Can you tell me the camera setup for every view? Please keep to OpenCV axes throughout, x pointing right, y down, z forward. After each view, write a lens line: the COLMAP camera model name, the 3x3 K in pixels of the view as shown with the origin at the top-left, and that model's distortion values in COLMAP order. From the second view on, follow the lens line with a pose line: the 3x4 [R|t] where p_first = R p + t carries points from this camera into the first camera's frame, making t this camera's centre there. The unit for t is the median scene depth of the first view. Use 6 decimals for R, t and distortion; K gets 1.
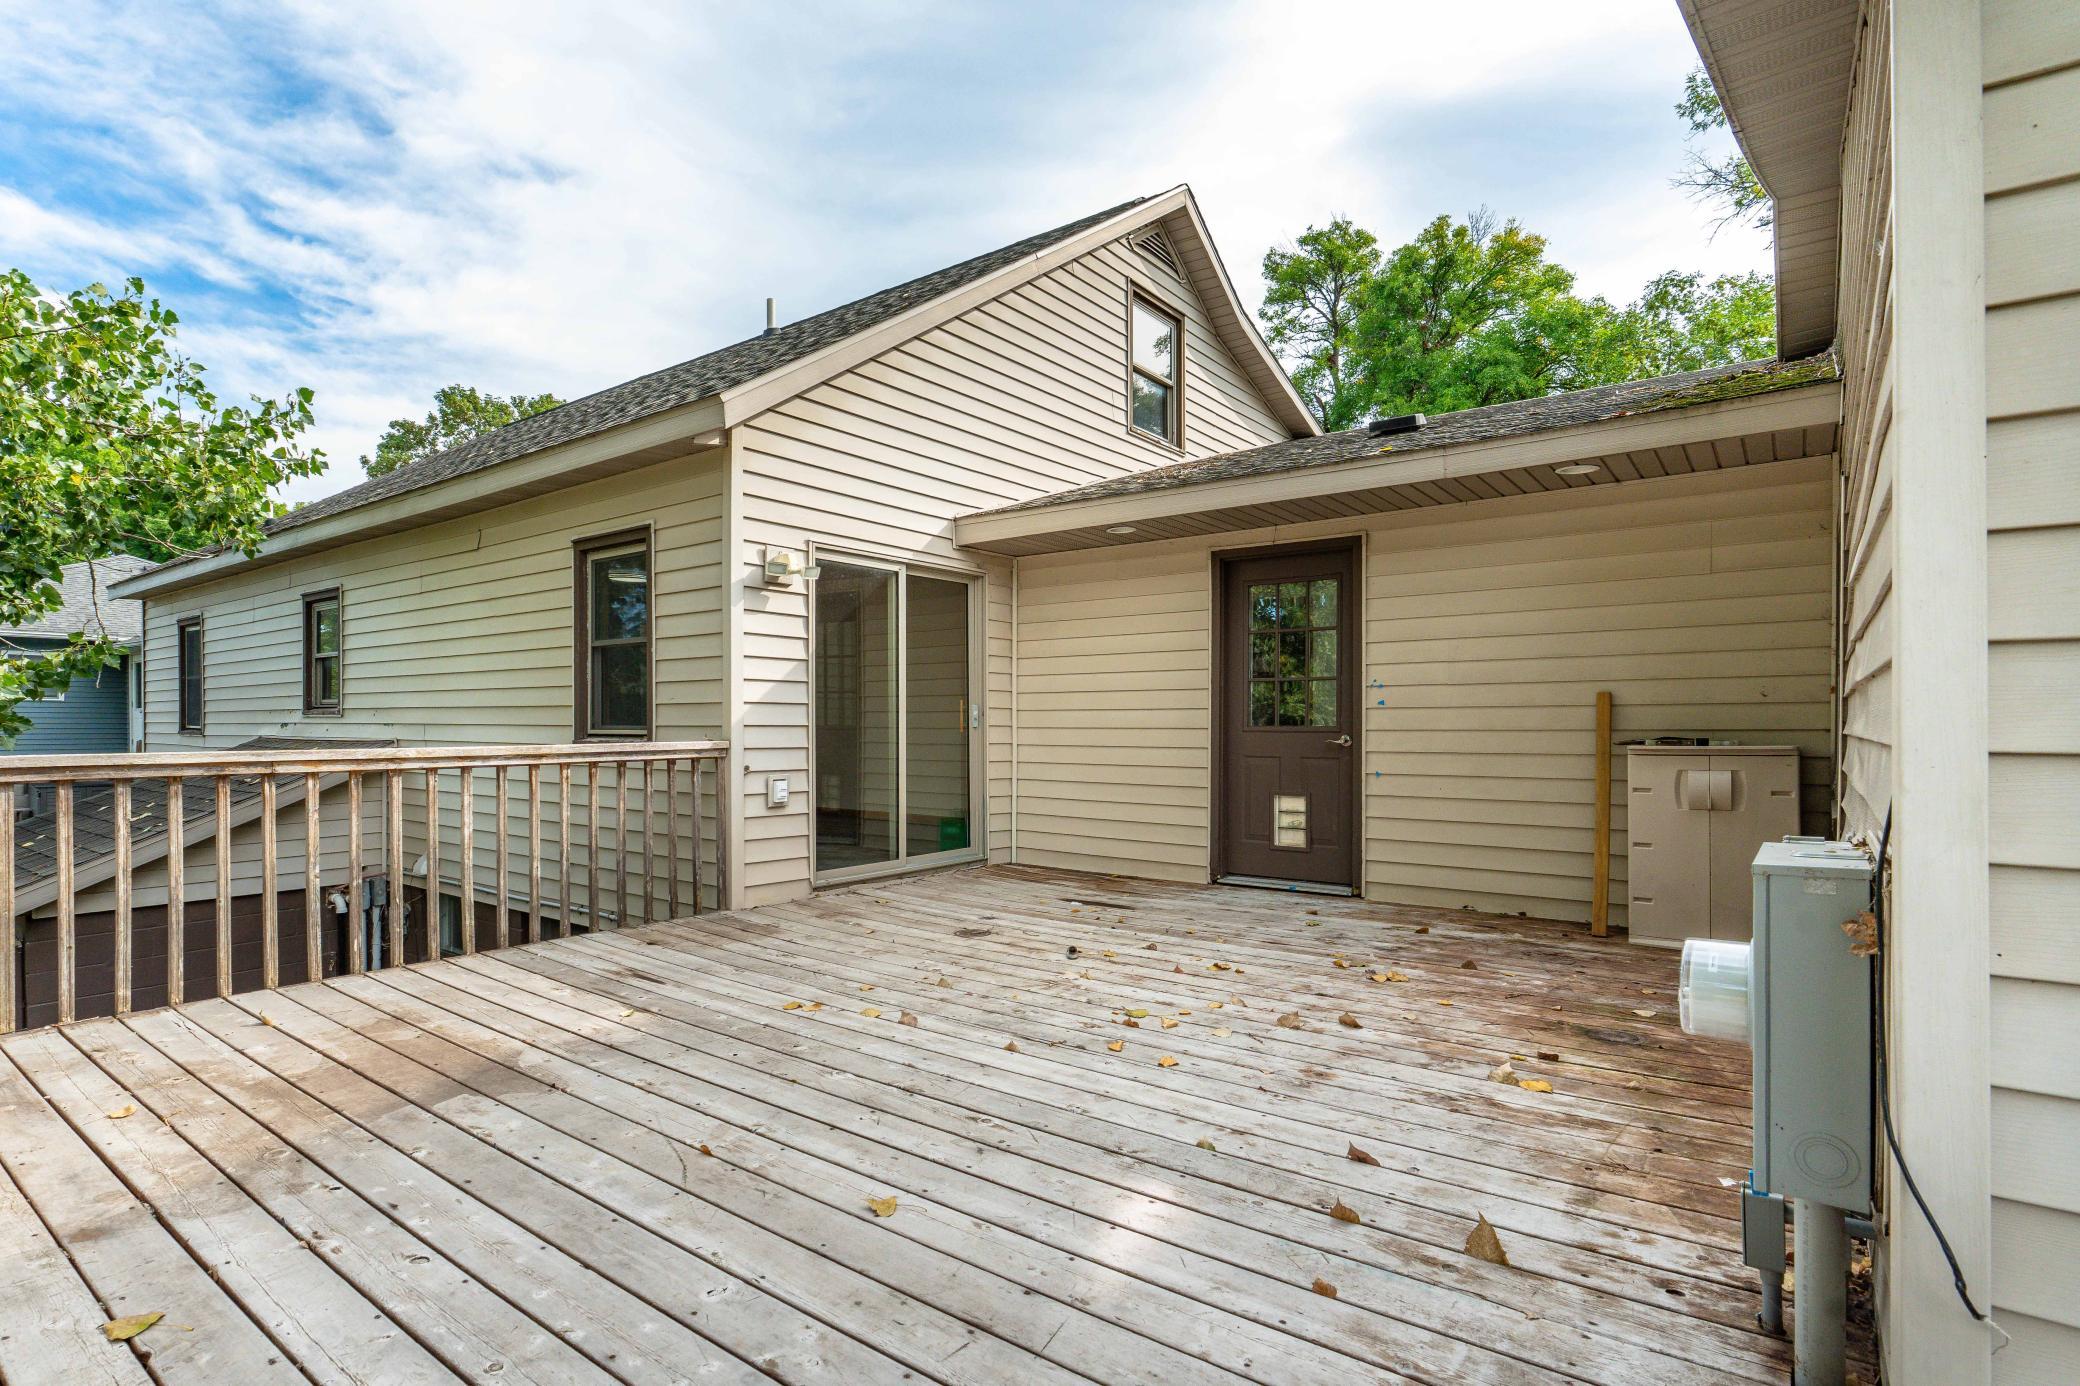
lens RADIAL K [[1044.9, 0, 1040.0], [0, 1044.9, 693.0], [0, 0, 1]] dist [0.027395, -0.000022]
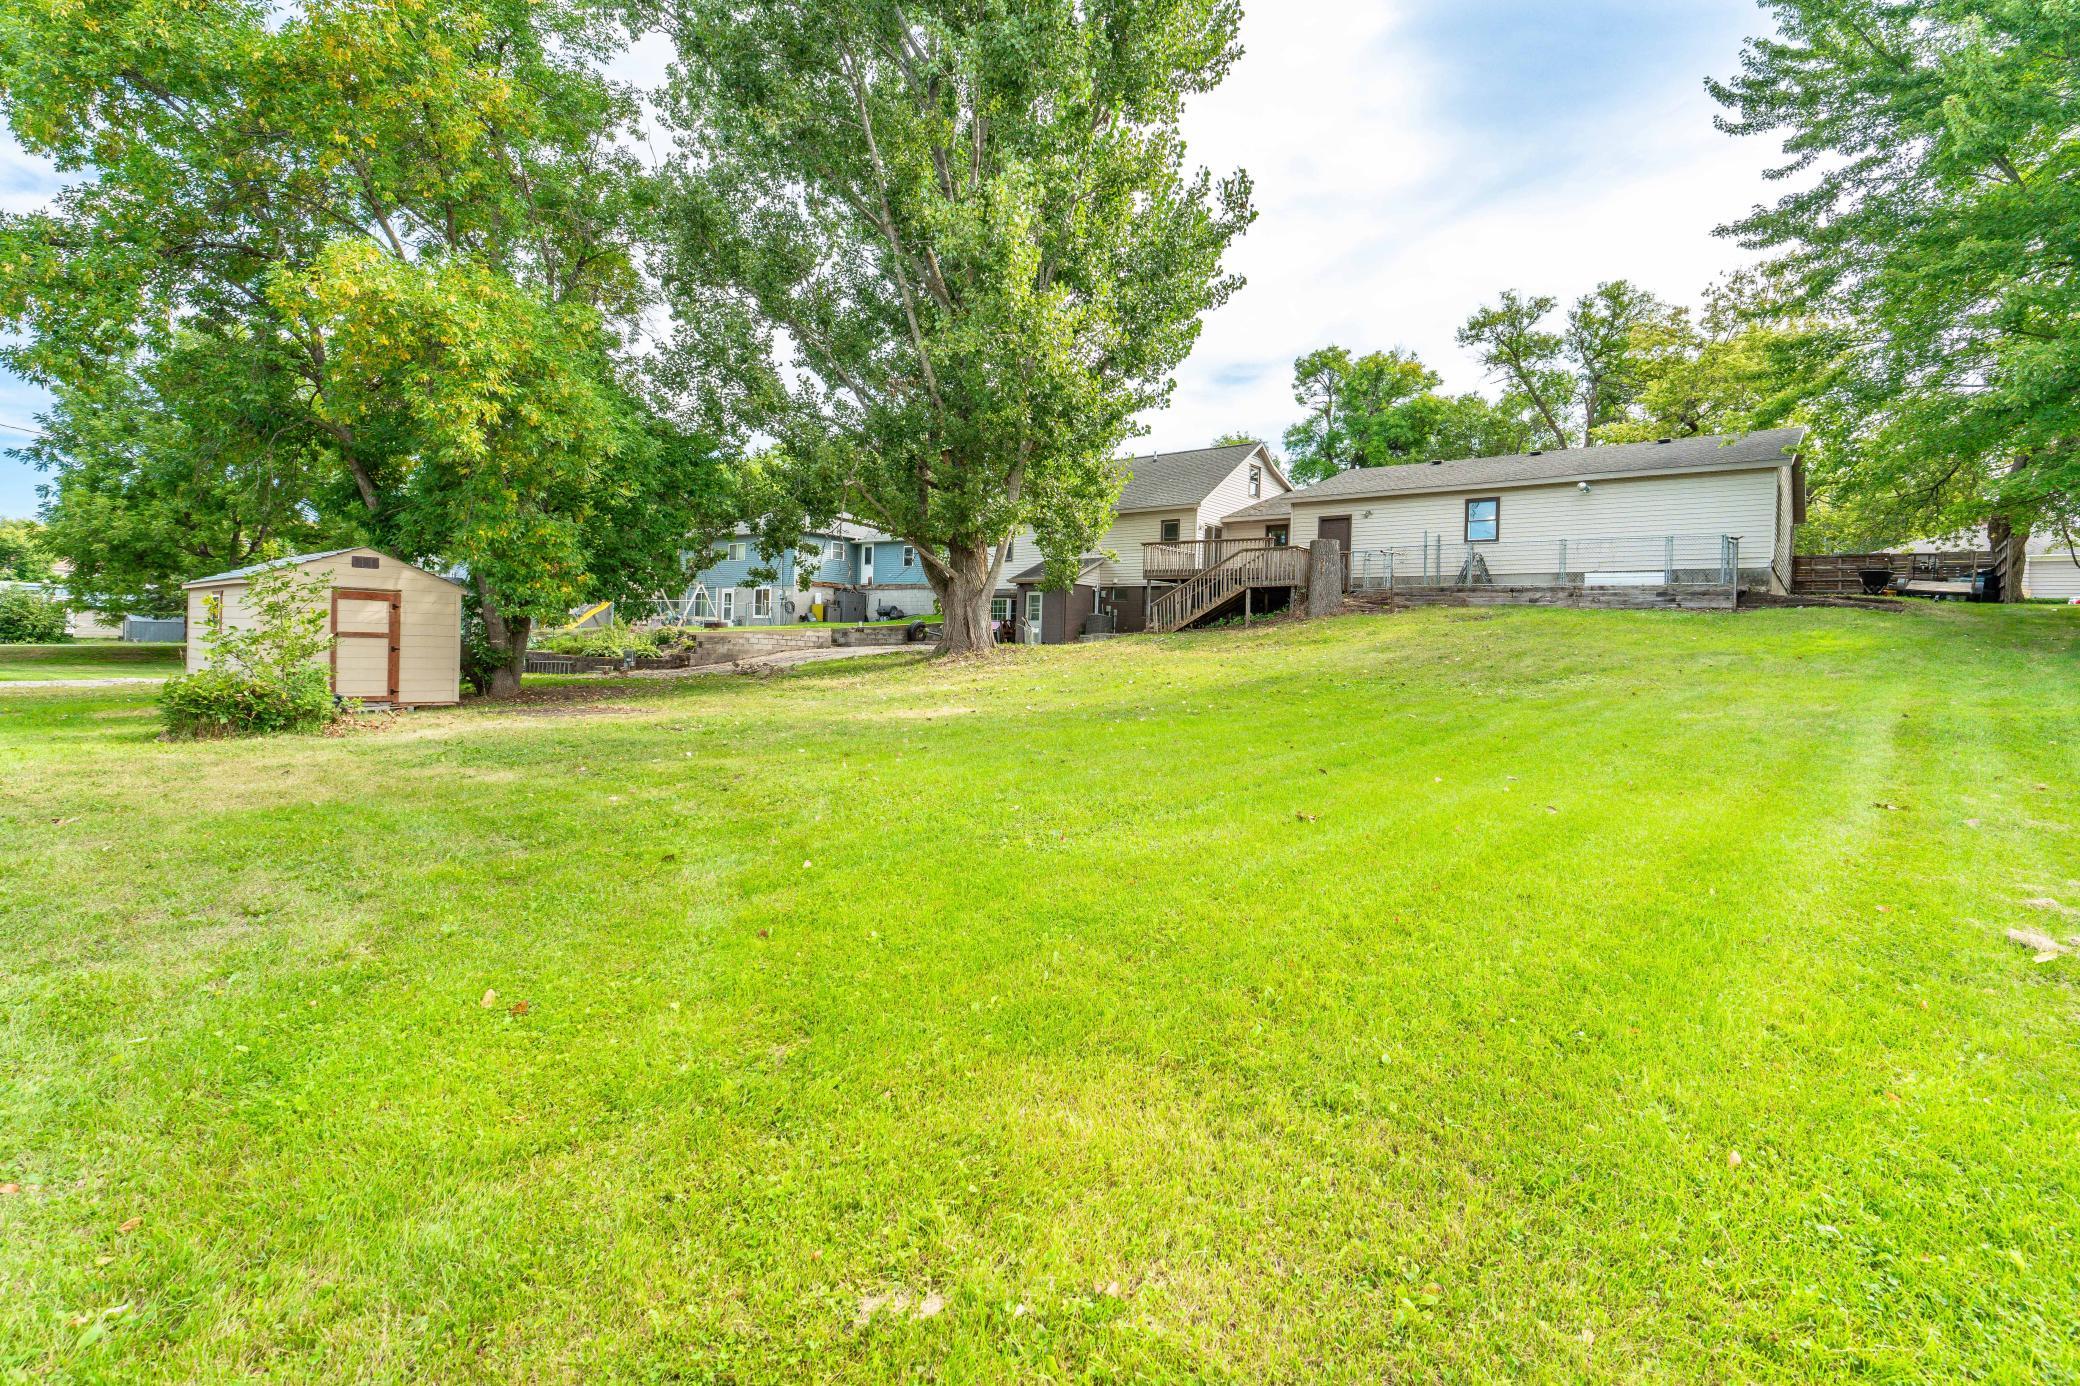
lens RADIAL K [[979.2, 0, 1033.4], [0, 979.2, 625.4], [0, 0, 1]] dist [0.023161, 0.000136]
pose [[0.997743, 0.030019, -0.060071, -0.182099], [-0.028855, 0.999380, 0.020160, 0.081956], [0.060639, -0.018381, 0.997991, -1.050078]]
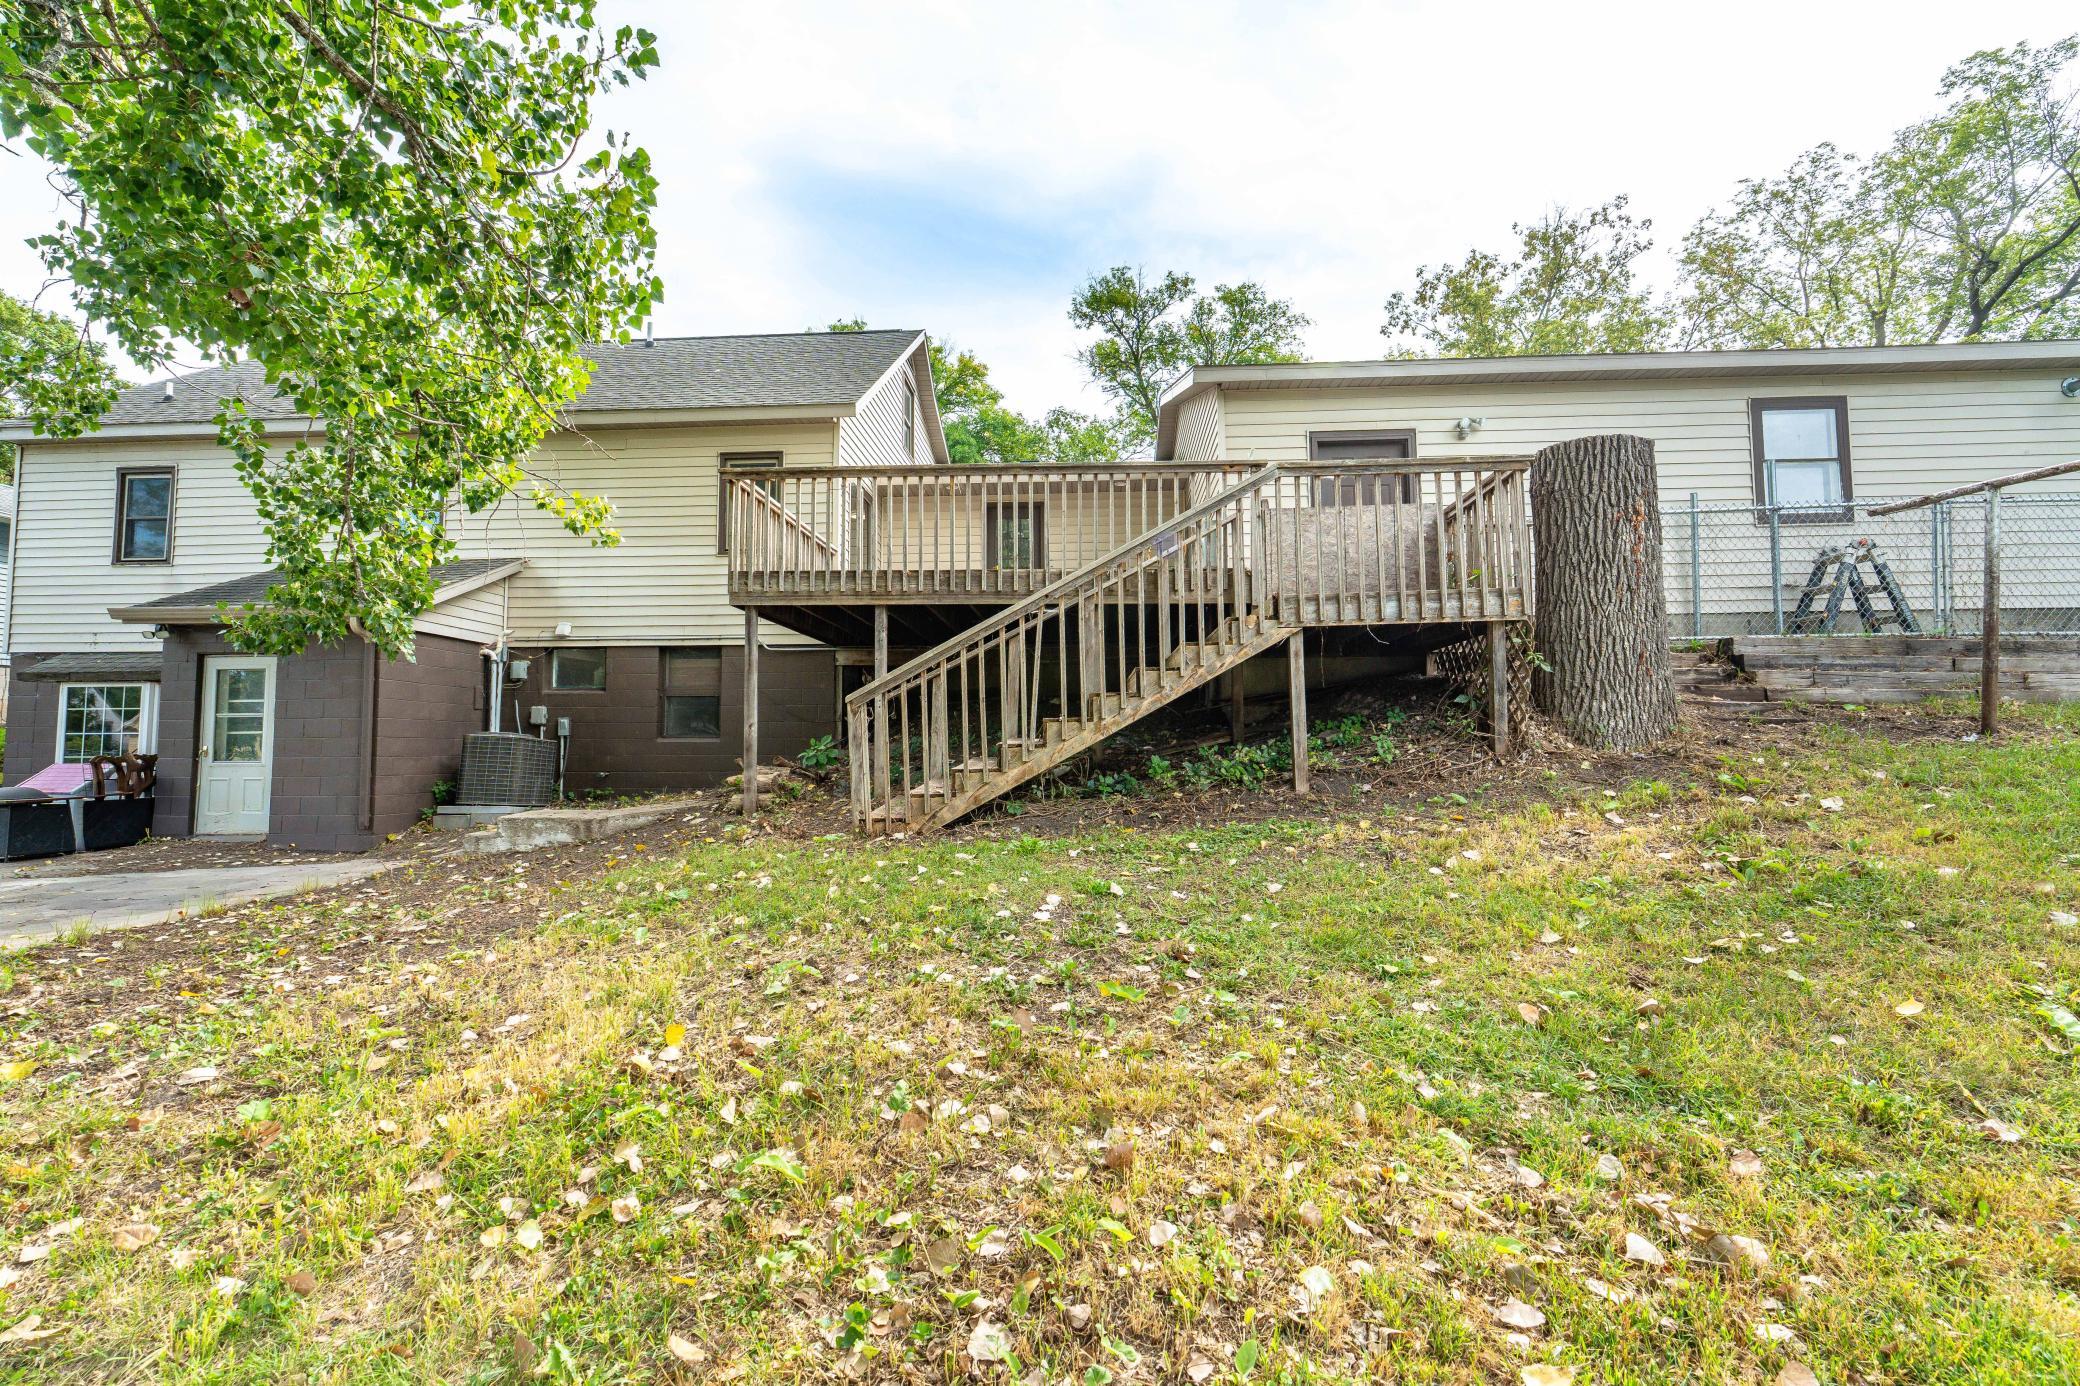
lens RADIAL K [[960.8, 0, 1040.0], [0, 960.8, 693.0], [0, 0, 1]] dist [0.018838, -0.000308]
pose [[0.837927, 0.031352, 0.544880, -0.207849], [-0.018557, 0.999408, -0.028968, 0.081884], [-0.545466, 0.014161, 0.838013, -0.207309]]
